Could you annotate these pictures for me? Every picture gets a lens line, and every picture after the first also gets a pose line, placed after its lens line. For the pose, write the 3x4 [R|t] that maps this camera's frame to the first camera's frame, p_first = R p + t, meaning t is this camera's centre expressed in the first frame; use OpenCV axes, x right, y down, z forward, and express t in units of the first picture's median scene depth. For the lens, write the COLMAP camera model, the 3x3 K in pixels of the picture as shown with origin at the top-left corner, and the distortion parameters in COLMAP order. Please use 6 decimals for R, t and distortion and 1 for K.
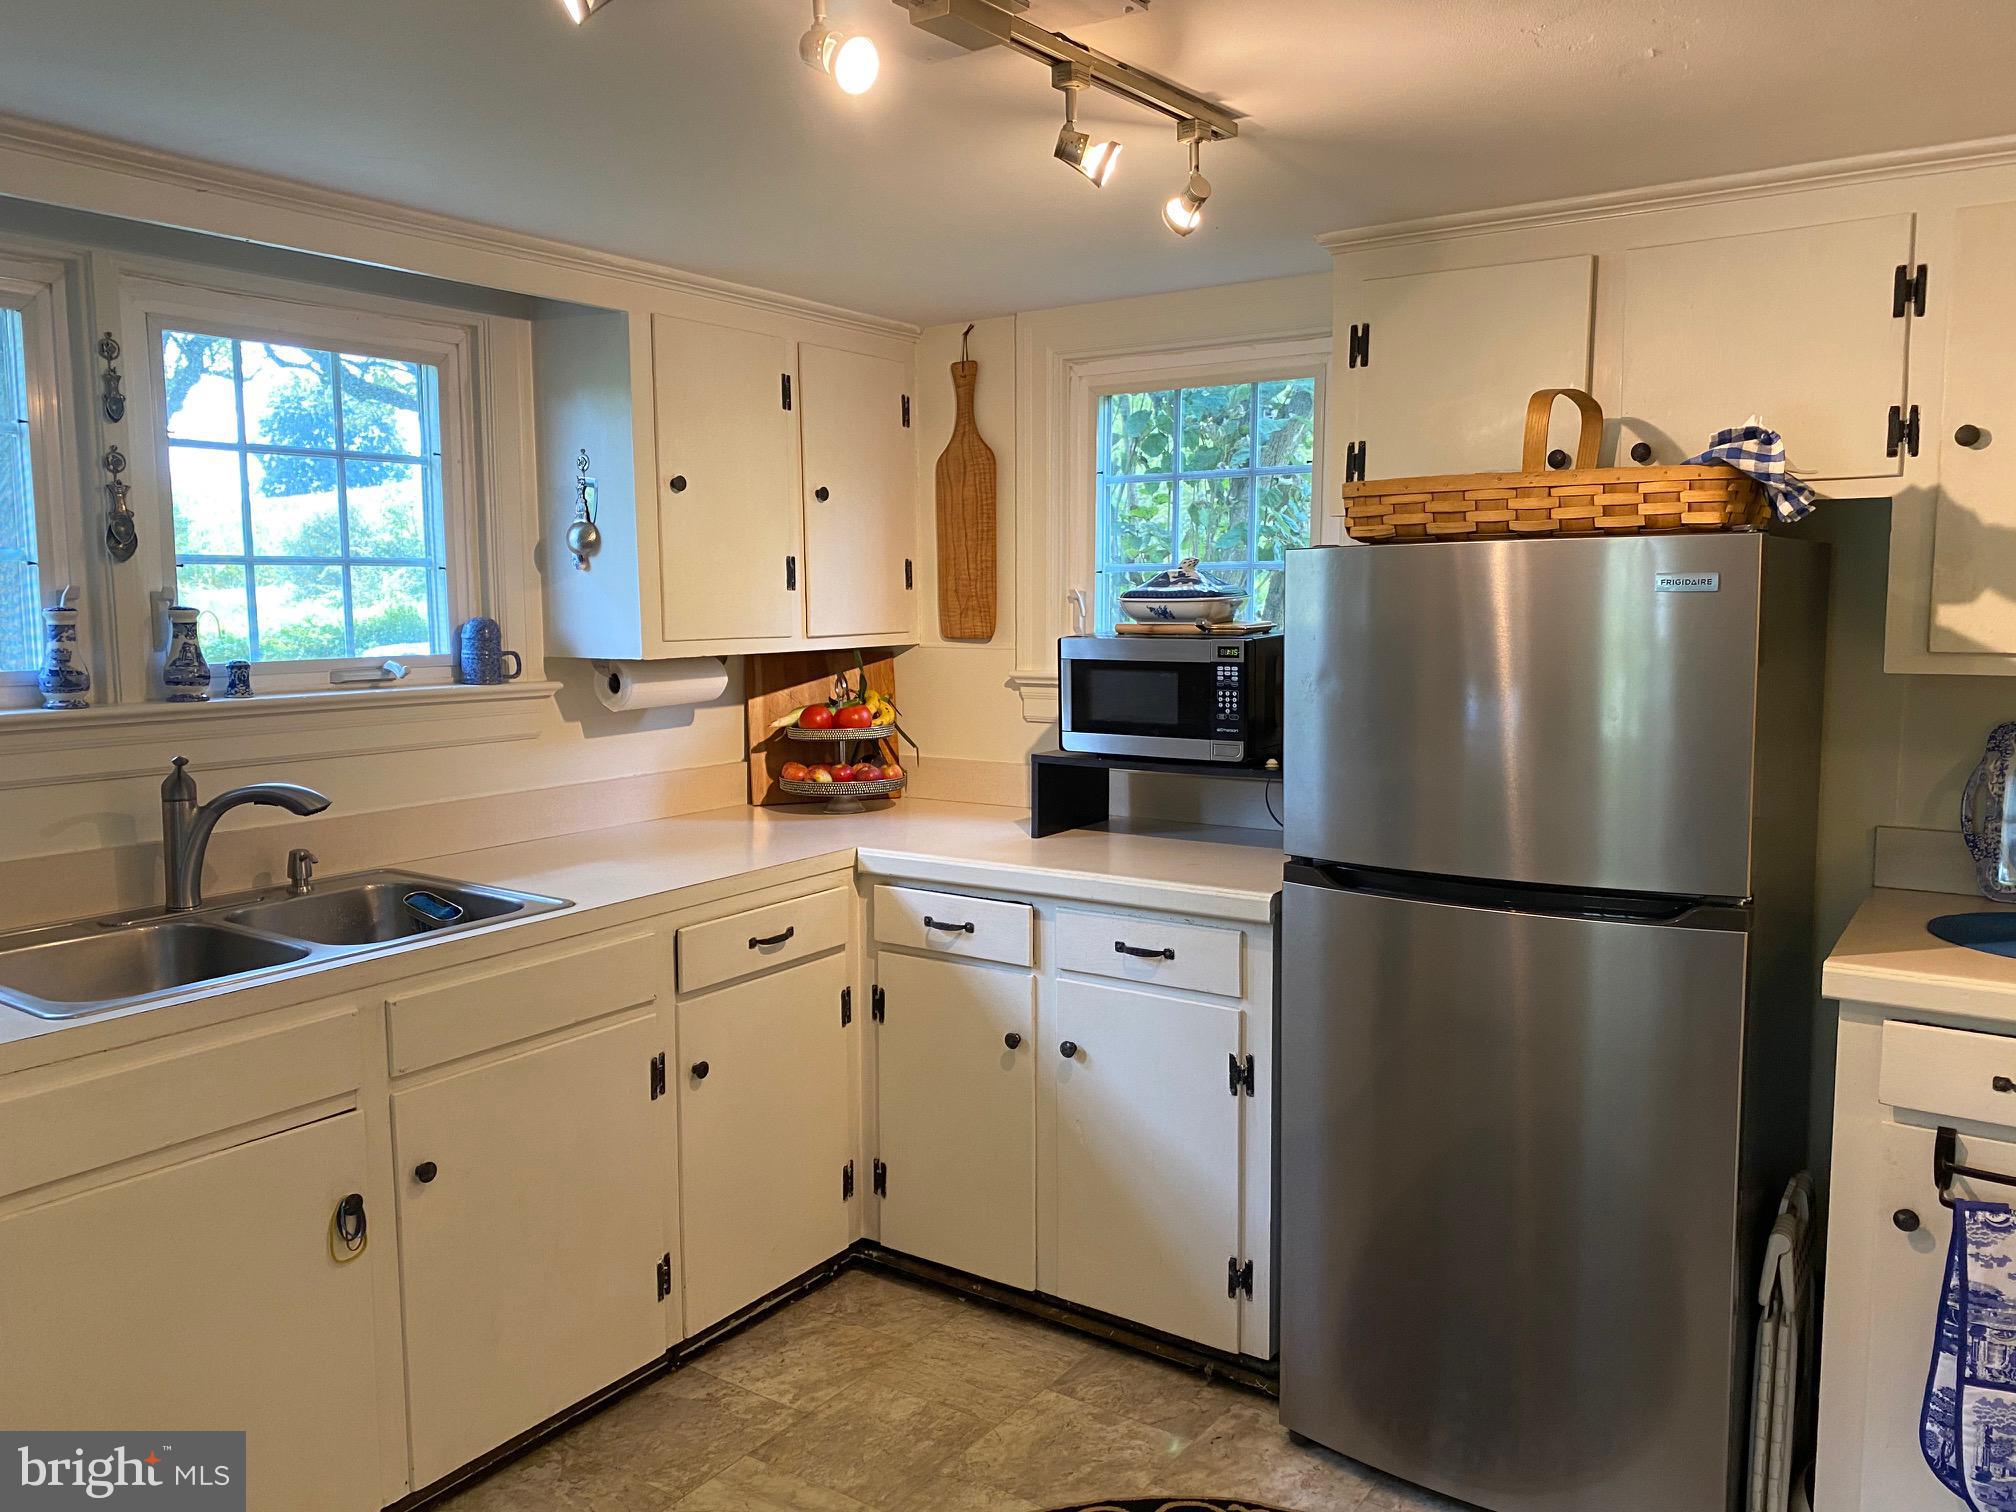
lens RADIAL K [[1562.0, 0, 1014.5], [0, 1562.0, 763.6], [0, 0, 1]] dist [0.072547, -0.040709]
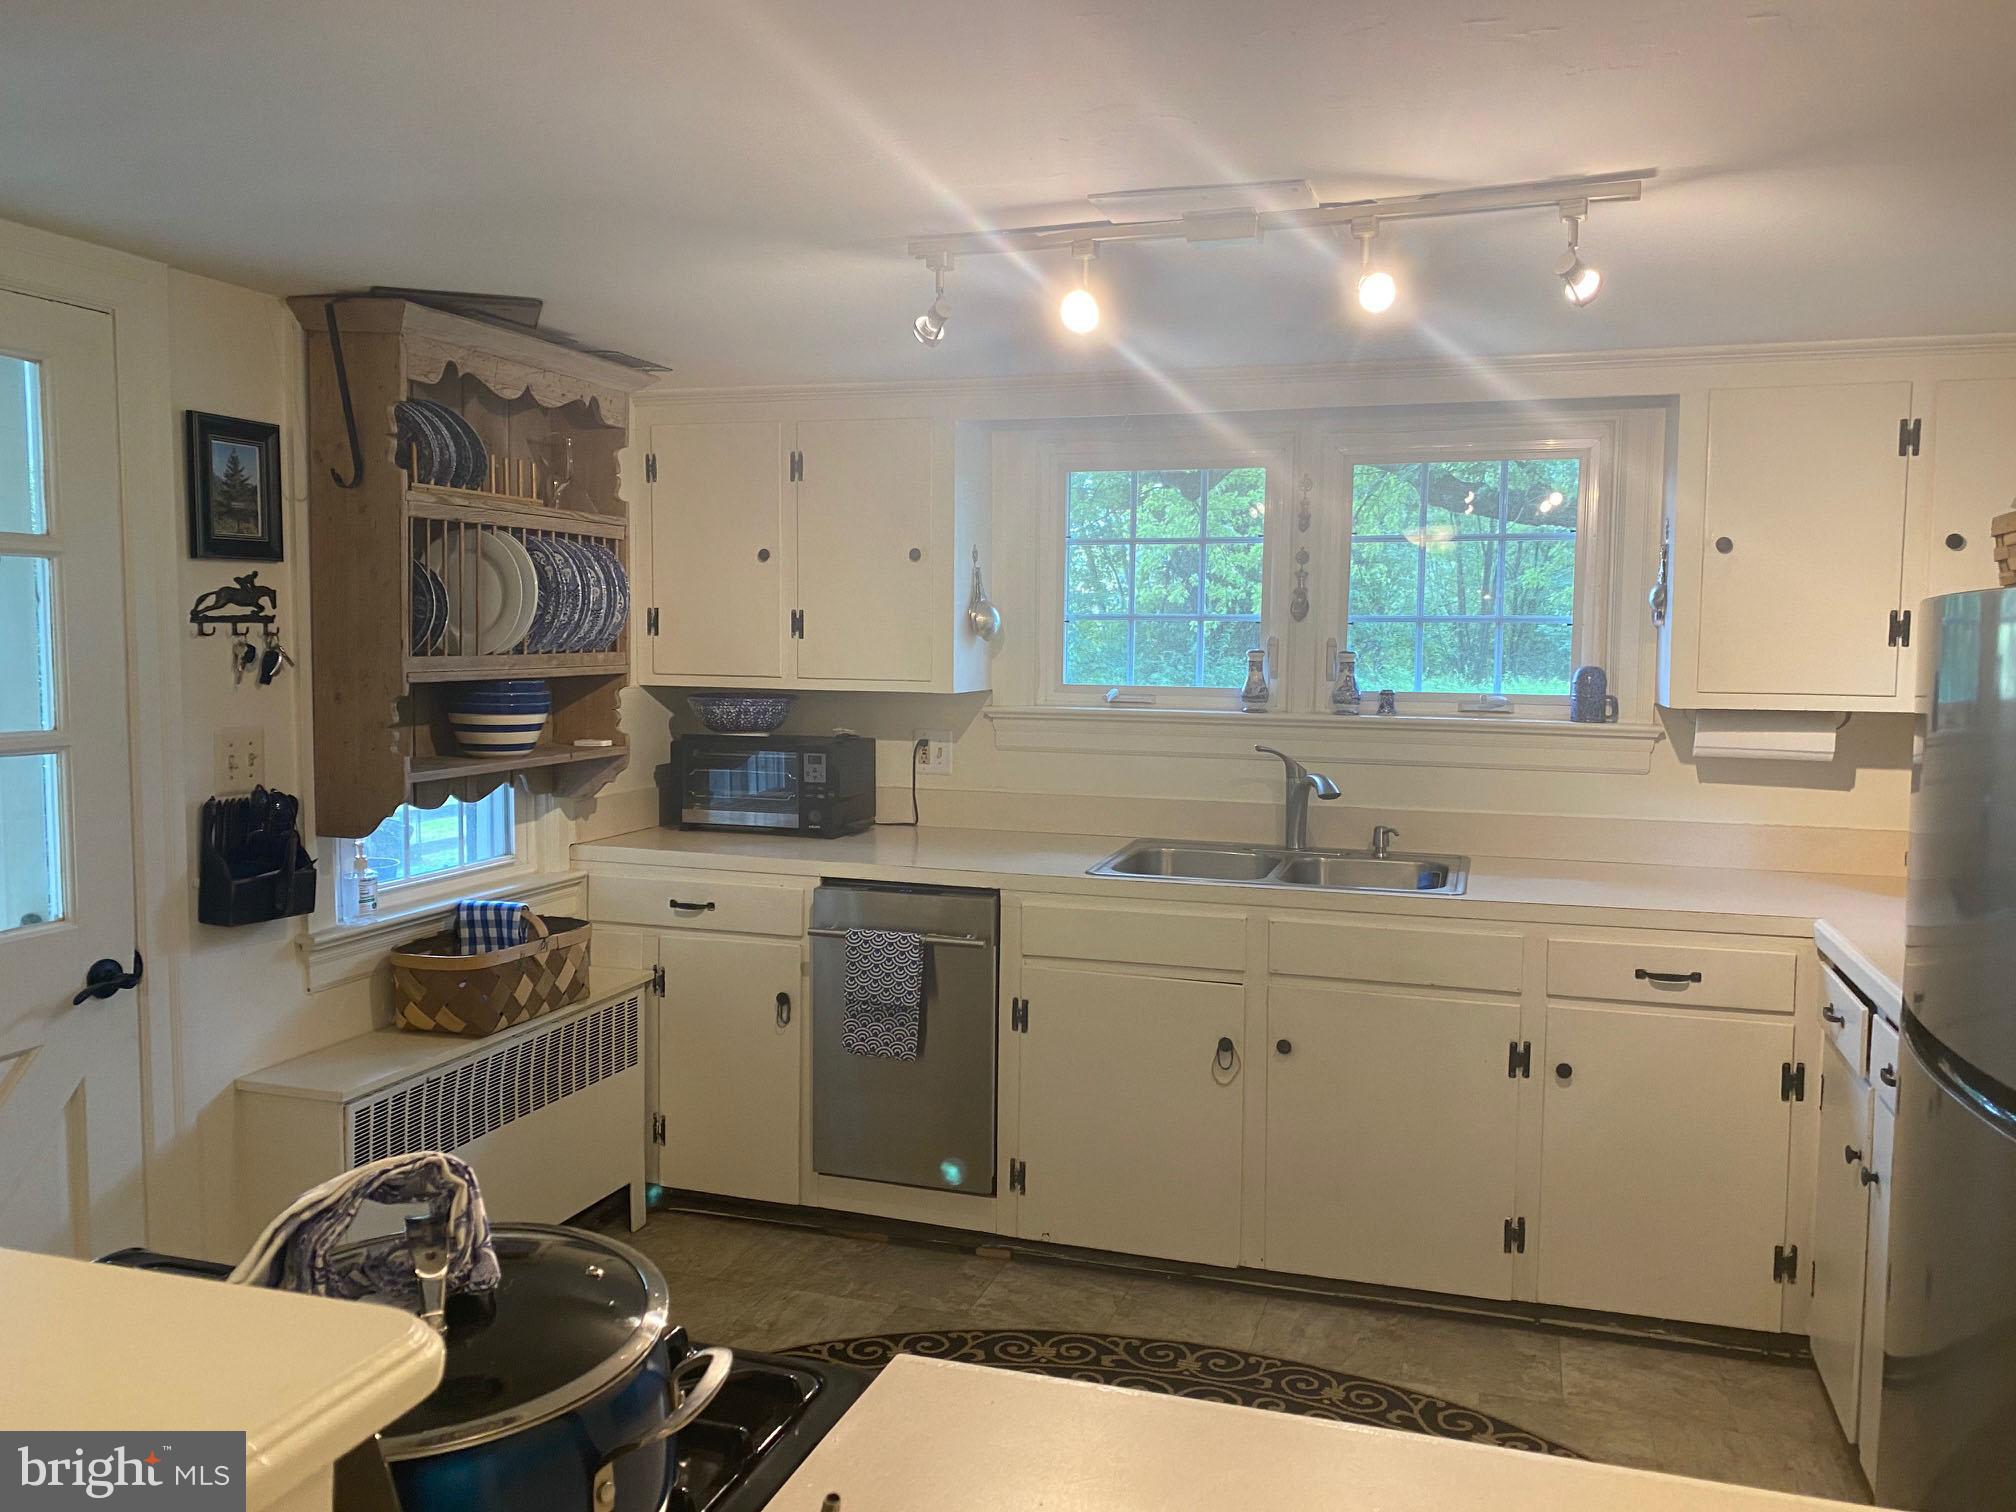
lens RADIAL K [[1562.0, 0, 1013.1], [0, 1562.0, 753.7], [0, 0, 1]] dist [0.072547, -0.040709]
pose [[0.297600, 0.080630, -0.951280, 0.739883], [-0.124192, 0.991230, 0.045164, -0.030408], [0.946578, 0.104700, 0.305004, 0.262839]]
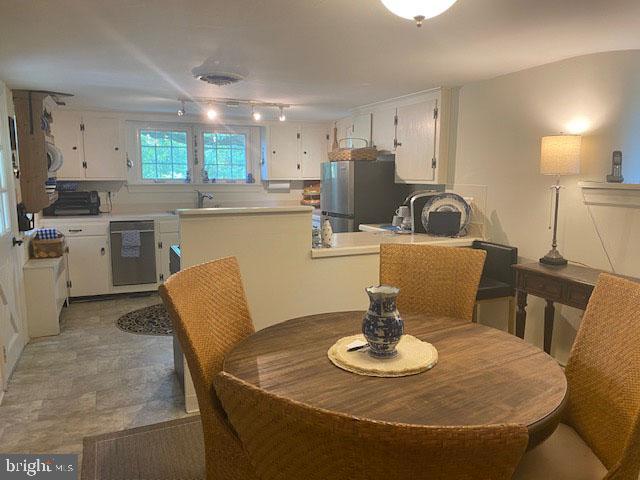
lens RADIAL K [[495.9, 0, 322.1], [0, 495.9, 239.3], [0, 0, 1]] dist [0.072547, -0.040709]
pose [[0.848804, 0.076997, -0.523071, 1.134430], [-0.066956, 0.997028, 0.038114, 0.091673], [0.524451, 0.002671, 0.851437, -0.668338]]
